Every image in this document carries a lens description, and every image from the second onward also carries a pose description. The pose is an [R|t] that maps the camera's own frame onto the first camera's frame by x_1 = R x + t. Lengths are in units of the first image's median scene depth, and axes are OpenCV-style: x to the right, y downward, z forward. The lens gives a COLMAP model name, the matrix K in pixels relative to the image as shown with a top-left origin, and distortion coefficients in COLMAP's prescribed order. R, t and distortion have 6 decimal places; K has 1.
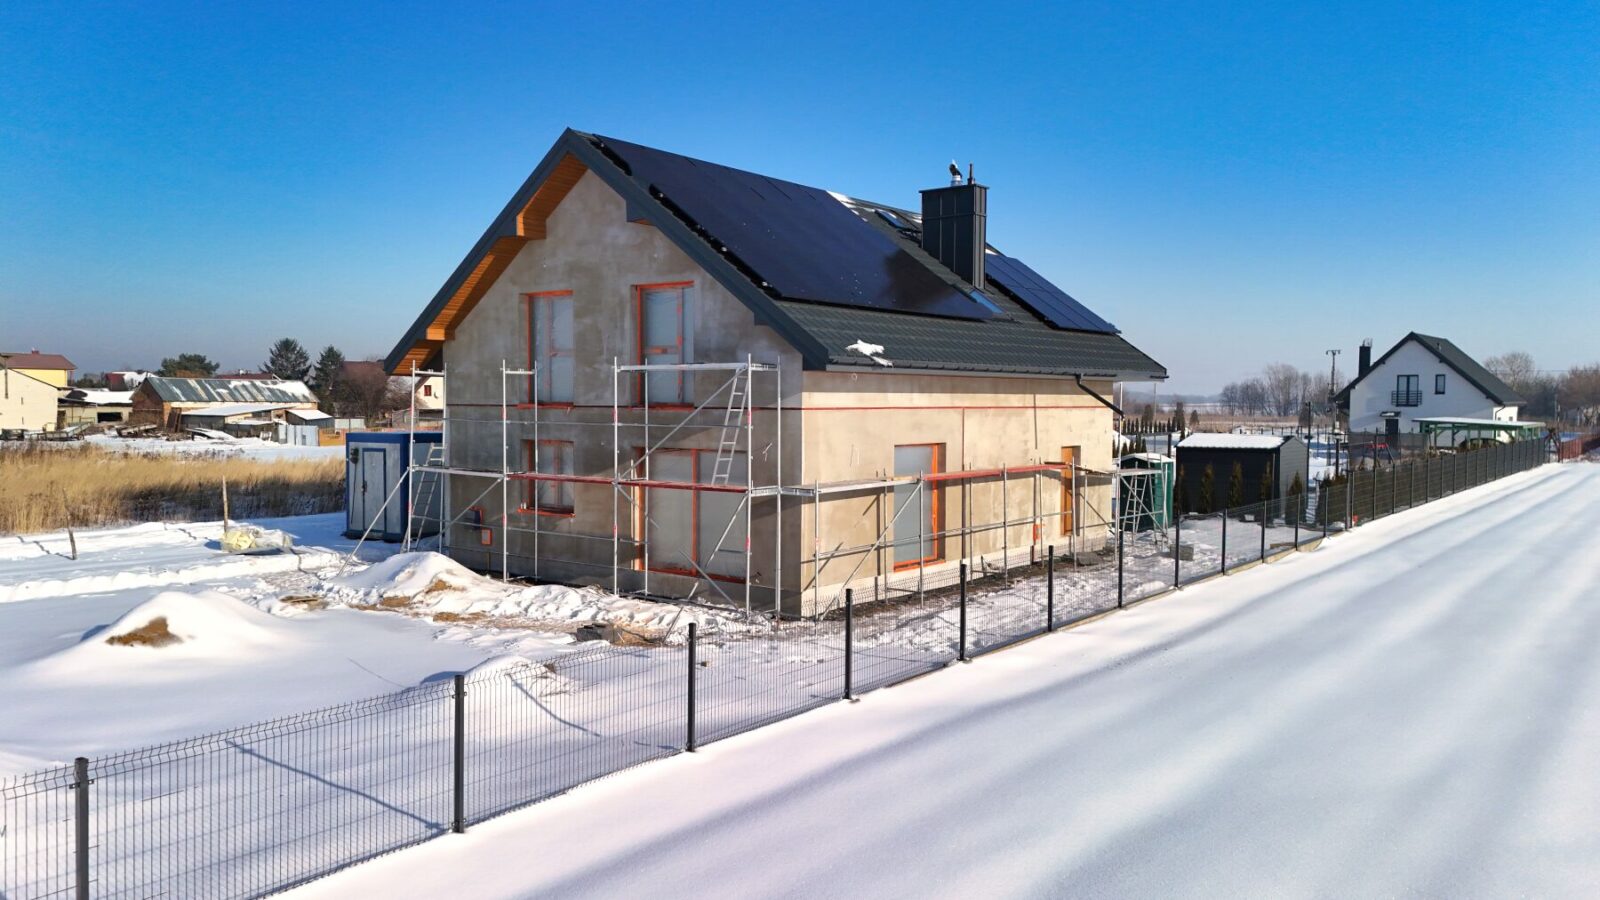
lens RADIAL K [[1175.8, 0, 802.2], [0, 1175.8, 456.0], [0, 0, 1]] dist [0.044996, -0.020939]
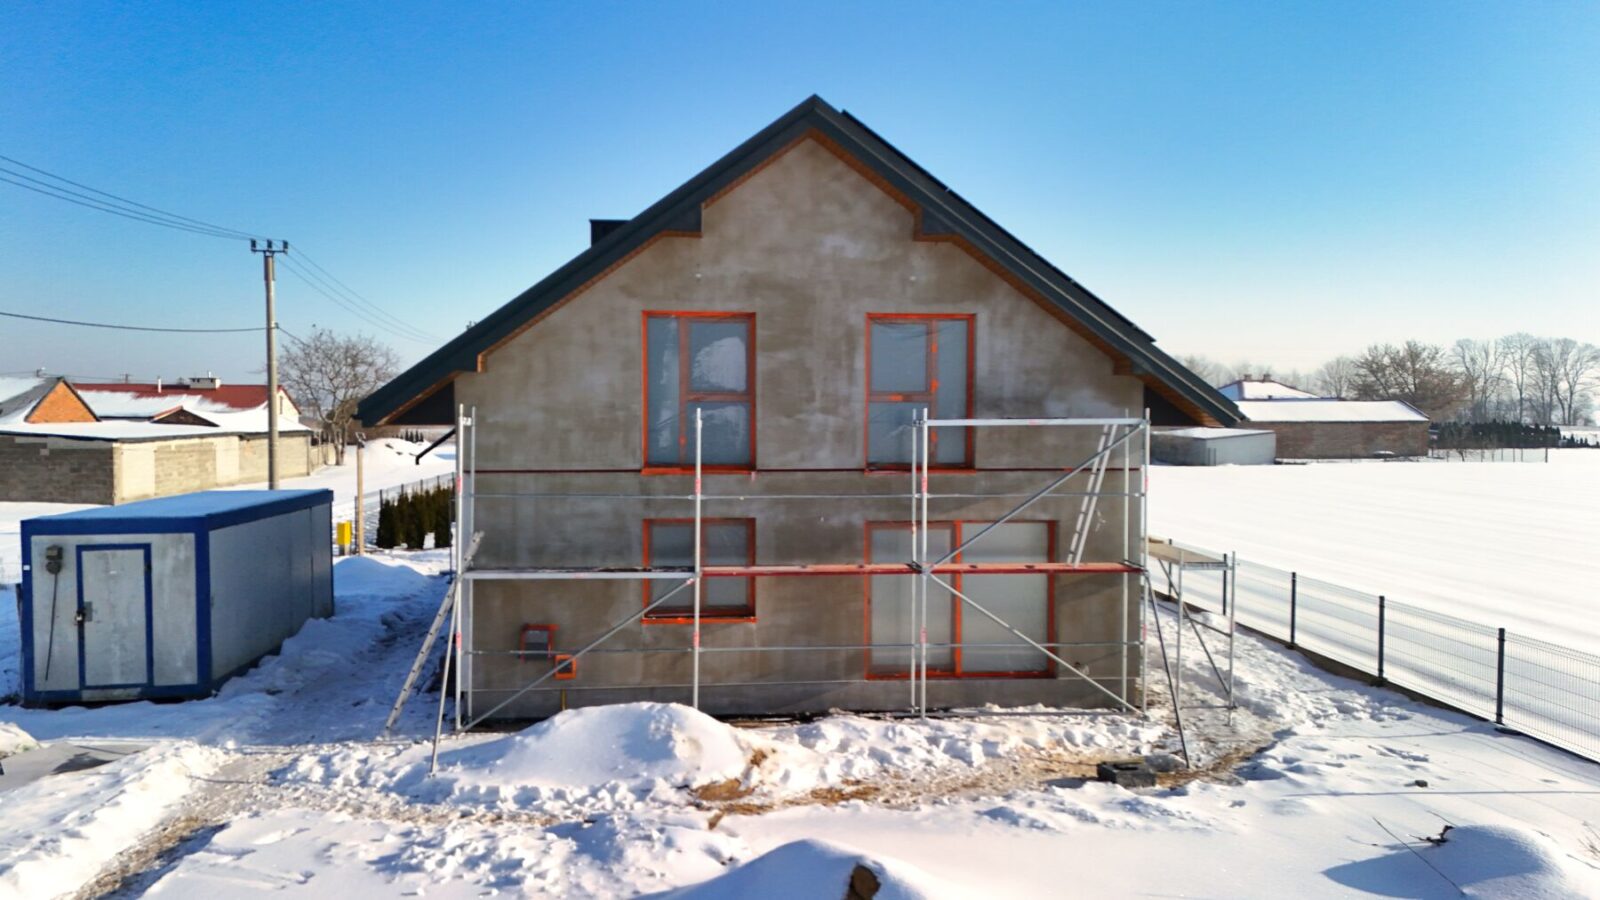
lens RADIAL K [[1175.8, 0, 799.6], [0, 1175.8, 451.0], [0, 0, 1]] dist [0.044996, -0.020939]
pose [[0.731127, -0.029015, 0.681624, -0.685753], [0.035927, 0.999346, 0.004004, -0.057206], [-0.681295, 0.021561, 0.731691, 0.452552]]
